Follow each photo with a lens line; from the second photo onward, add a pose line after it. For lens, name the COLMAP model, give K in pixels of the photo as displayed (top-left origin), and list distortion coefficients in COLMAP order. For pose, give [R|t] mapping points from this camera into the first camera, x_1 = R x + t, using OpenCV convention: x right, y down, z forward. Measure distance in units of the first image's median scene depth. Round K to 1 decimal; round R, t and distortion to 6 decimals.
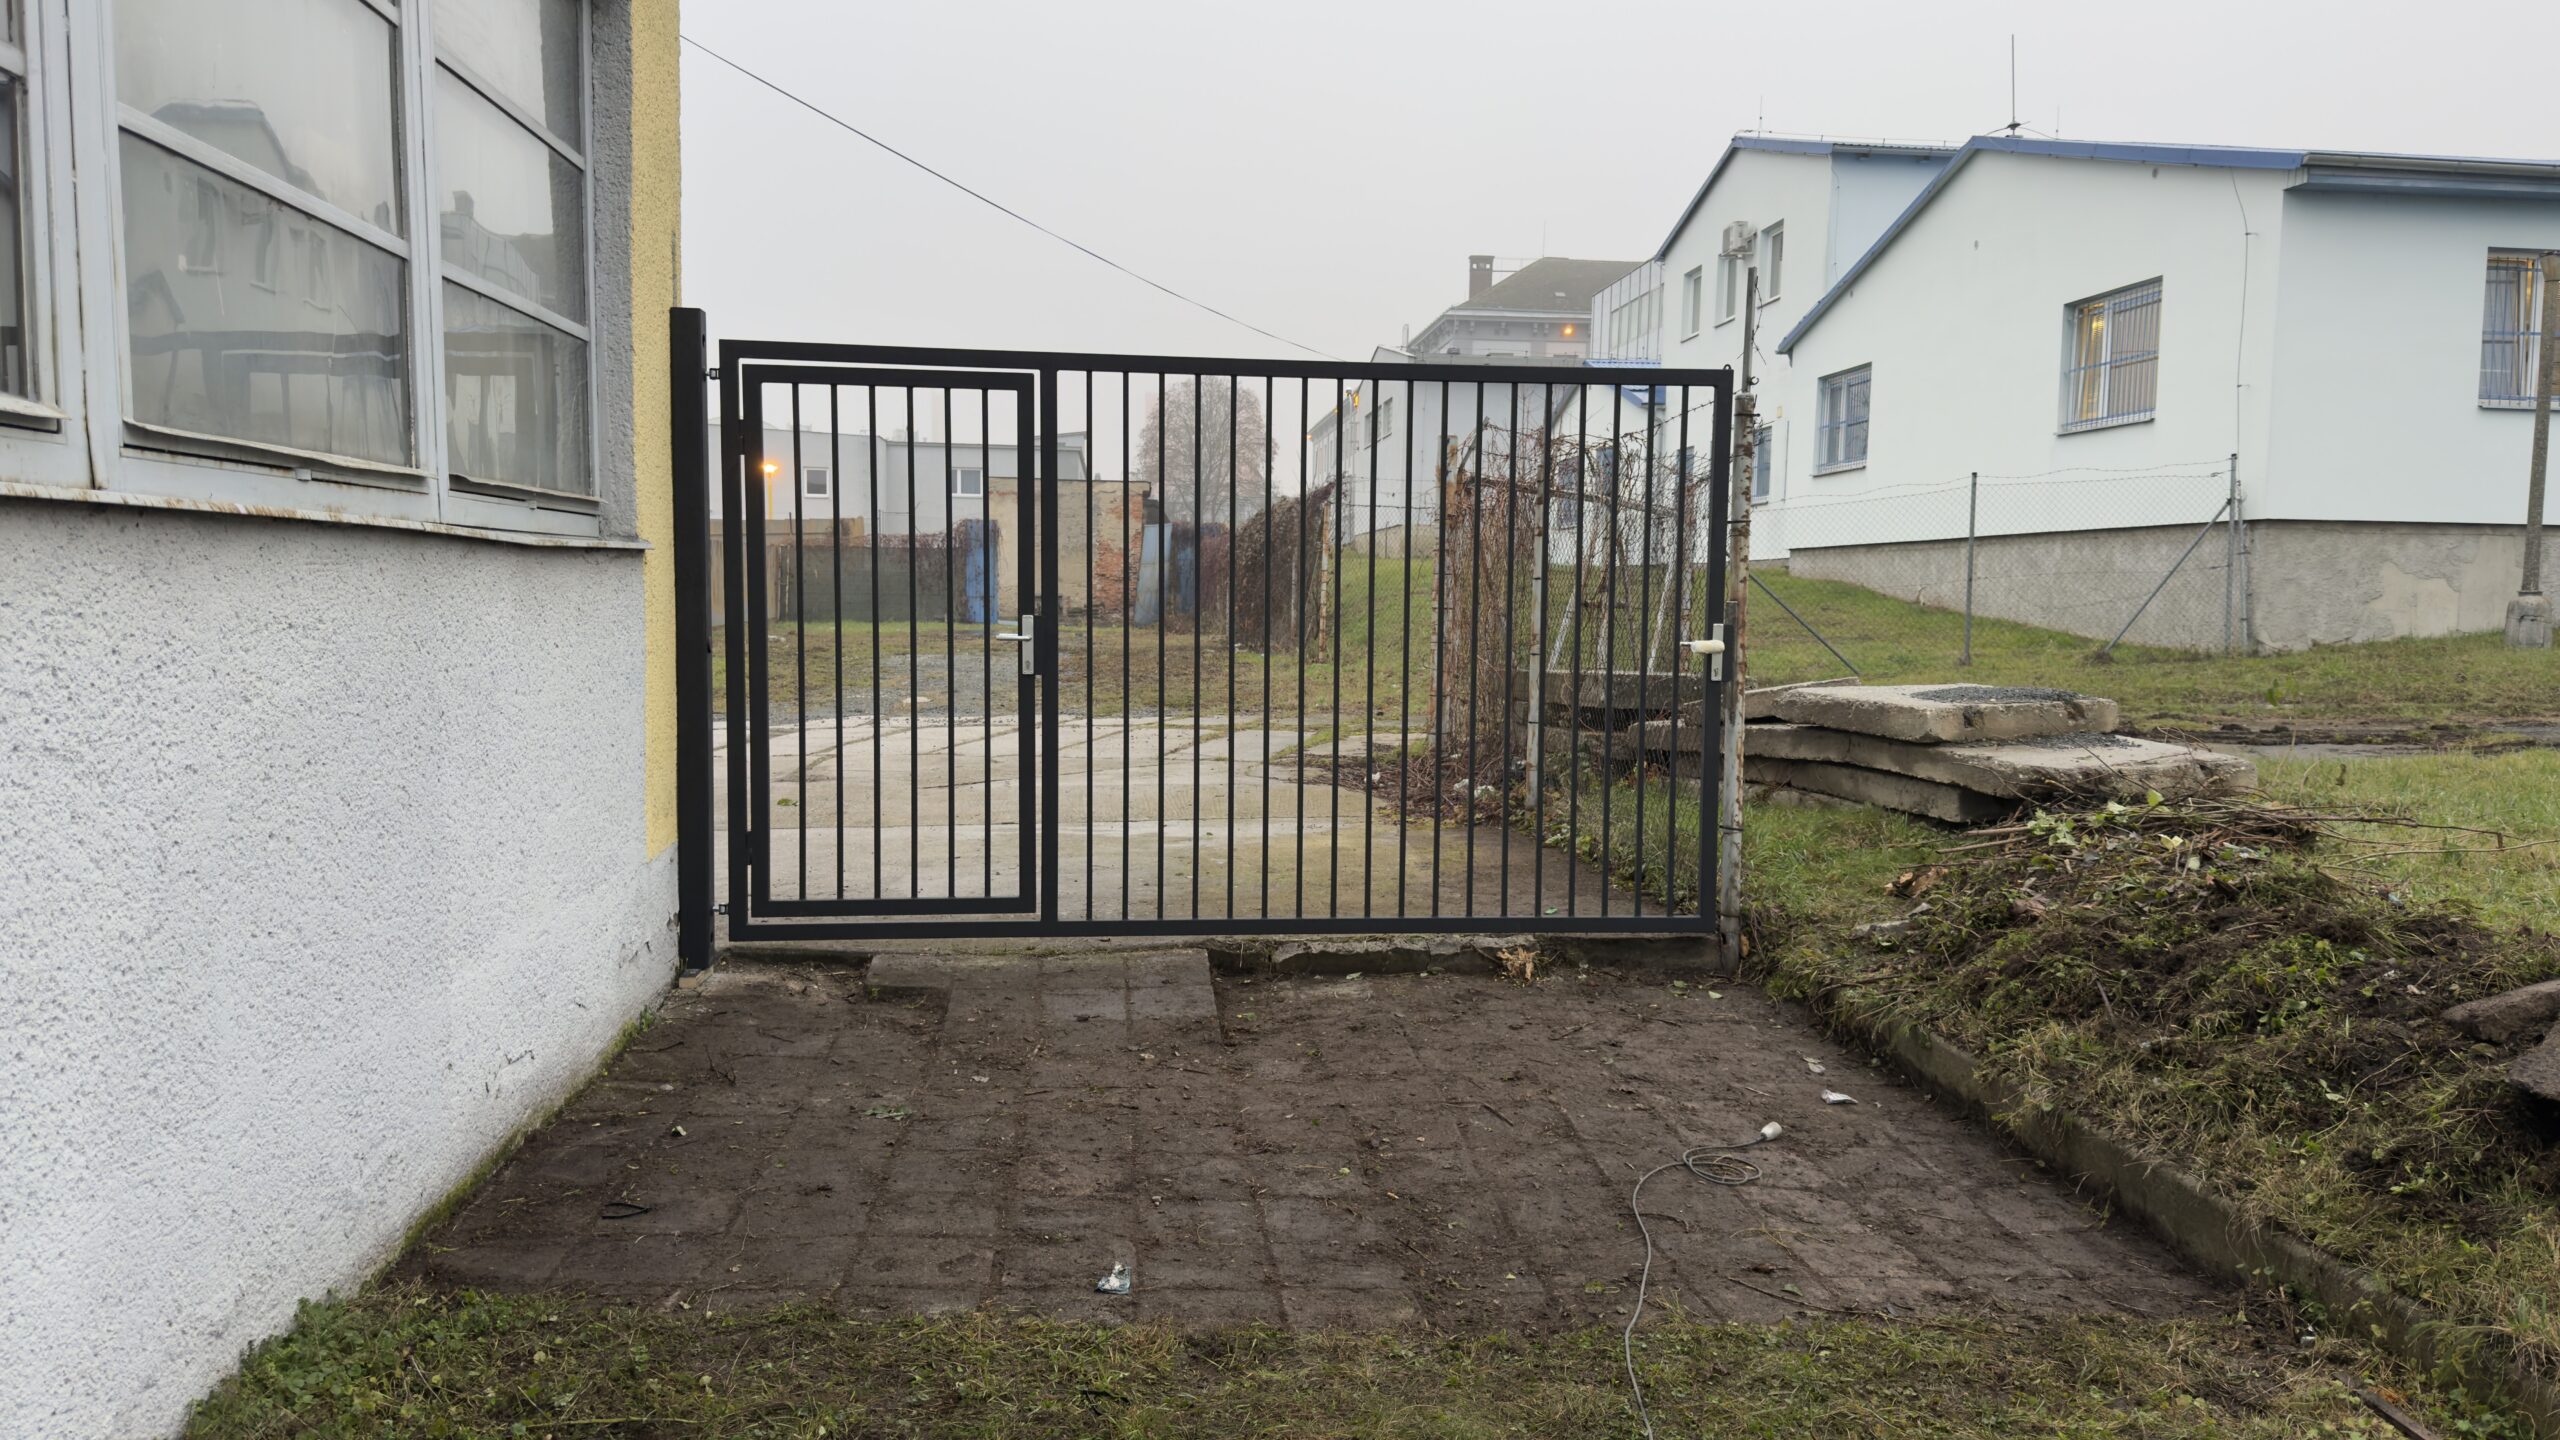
lens RADIAL K [[1941.6, 0, 1313.0], [0, 1941.6, 784.6], [0, 0, 1]] dist [0.195753, -0.429699]
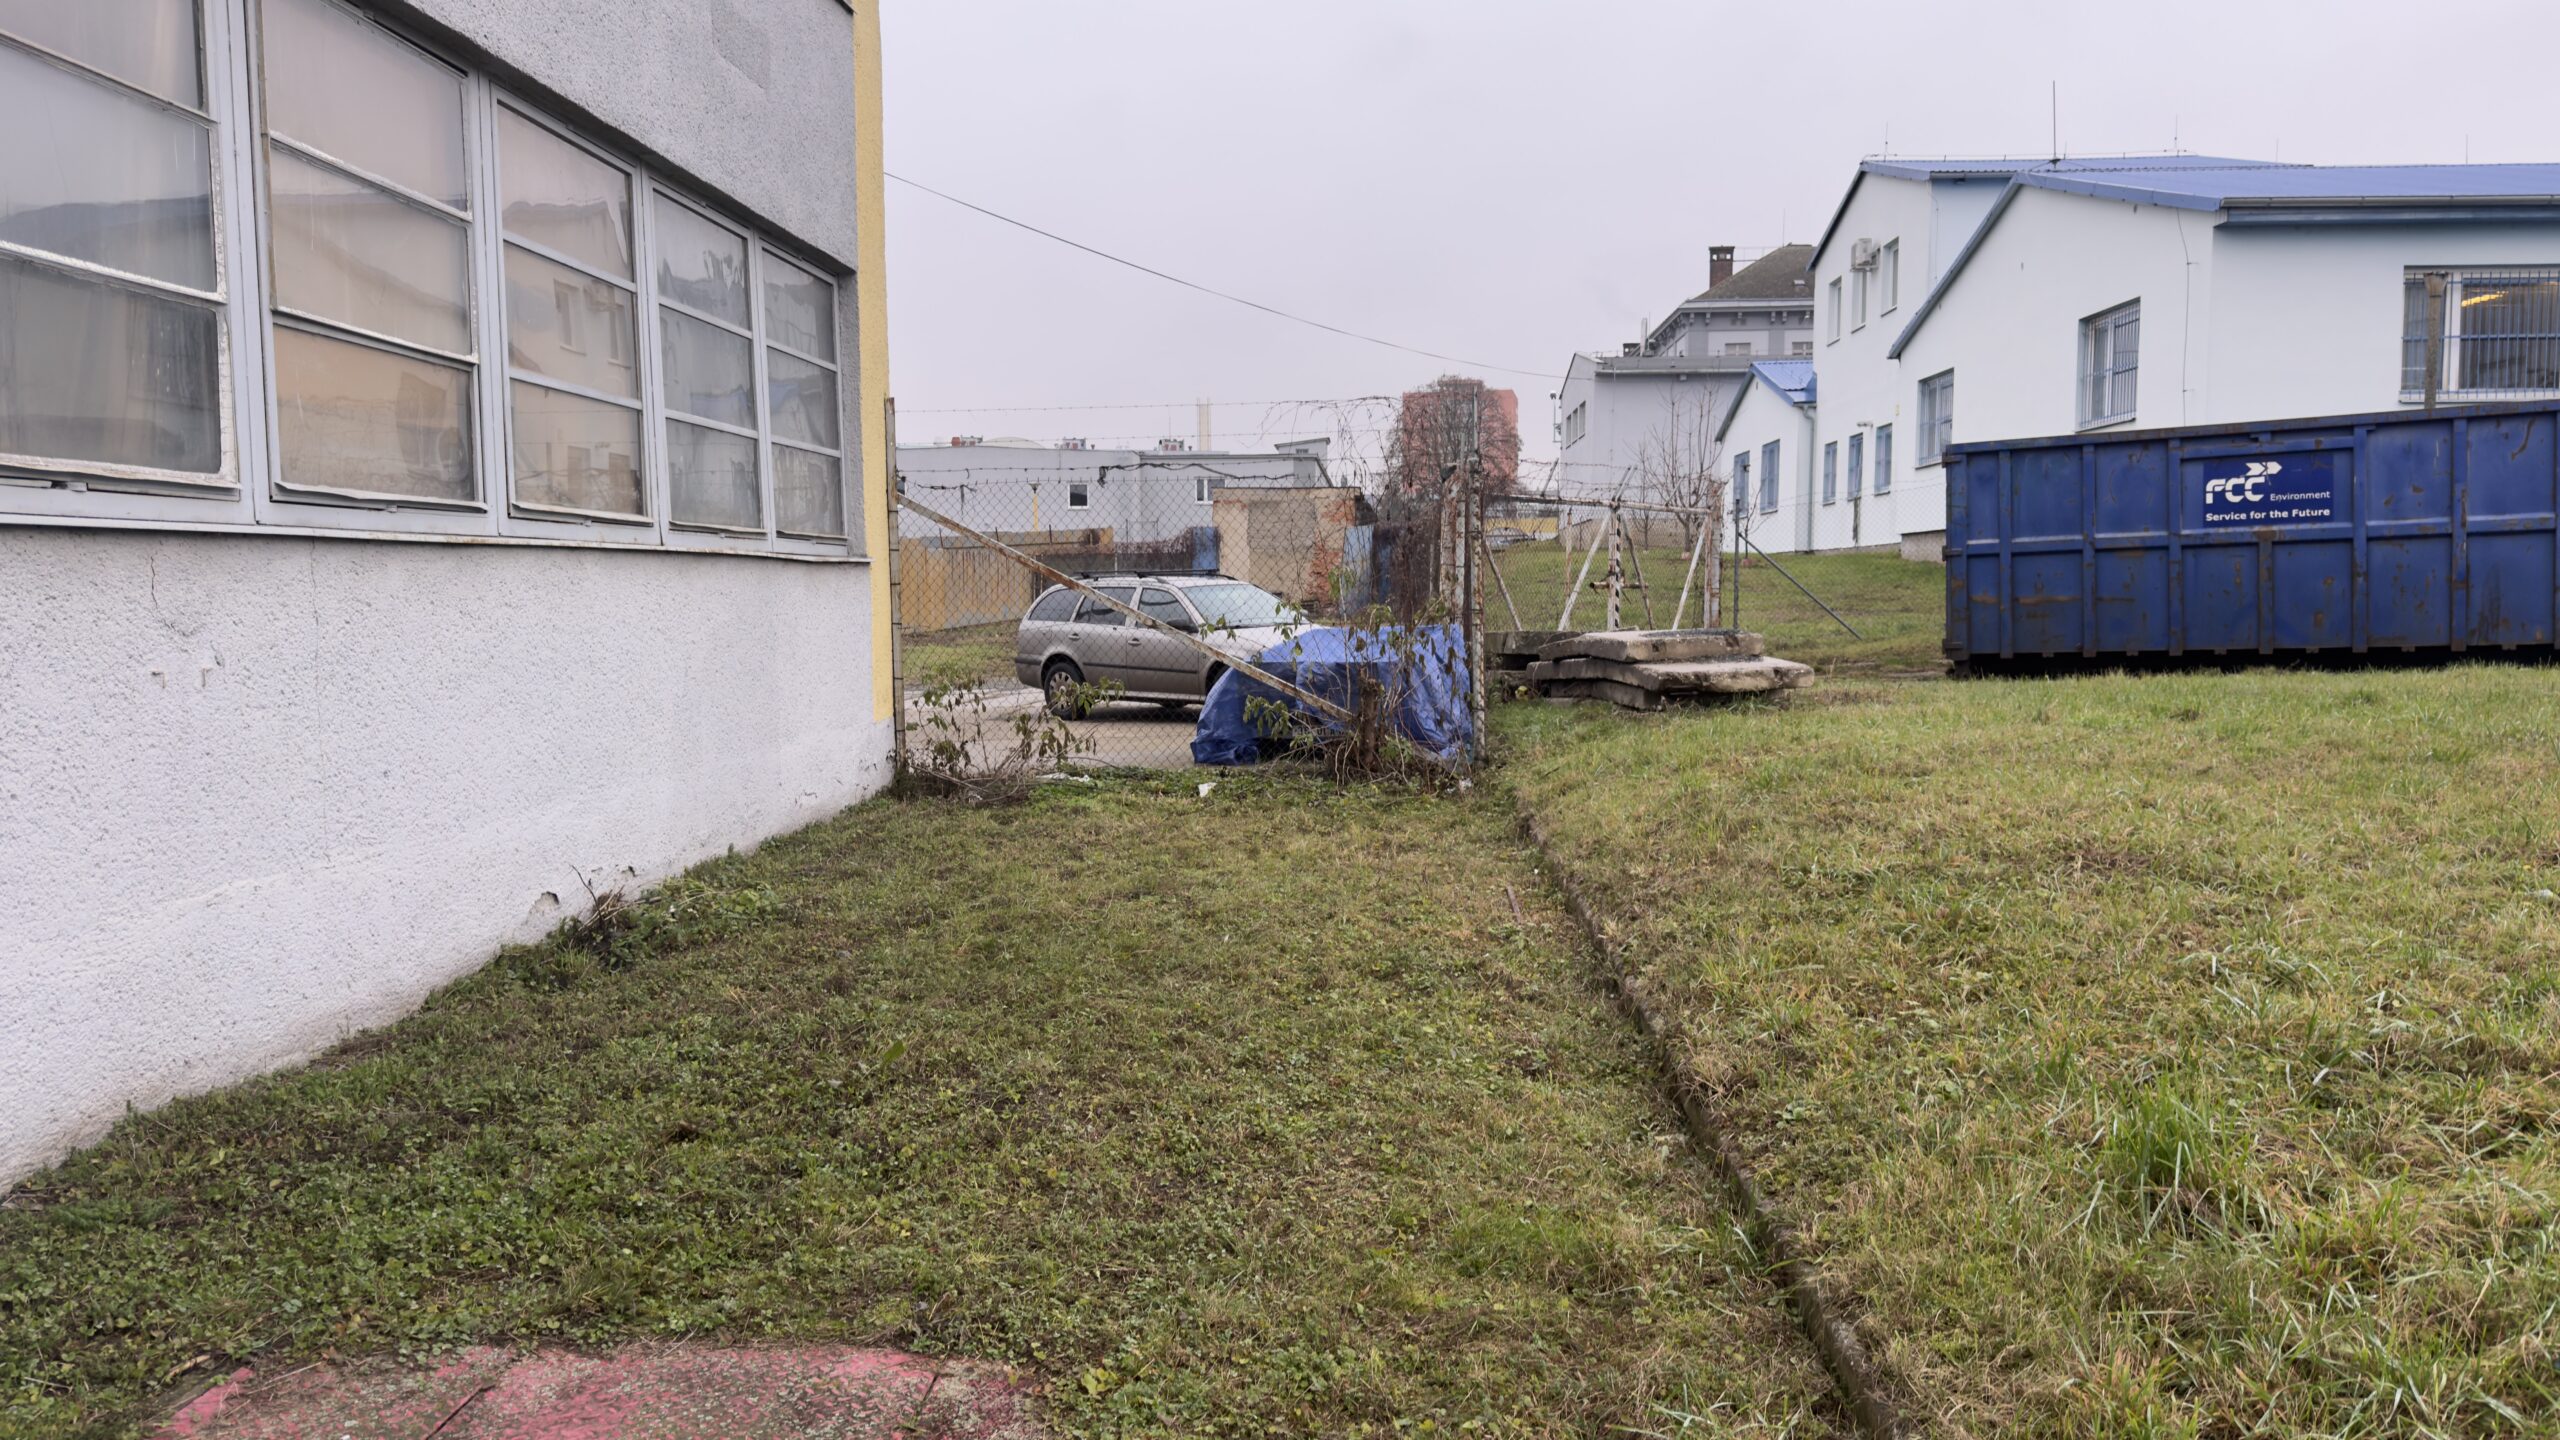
lens RADIAL K [[1941.6, 0, 1313.0], [0, 1941.6, 784.6], [0, 0, 1]] dist [0.195753, -0.429699]
pose [[0.990825, -0.008190, -0.134899, 0.109637], [0.008419, 0.999964, 0.001123, 0.031536], [0.134885, -0.002248, 0.990859, -0.265750]]
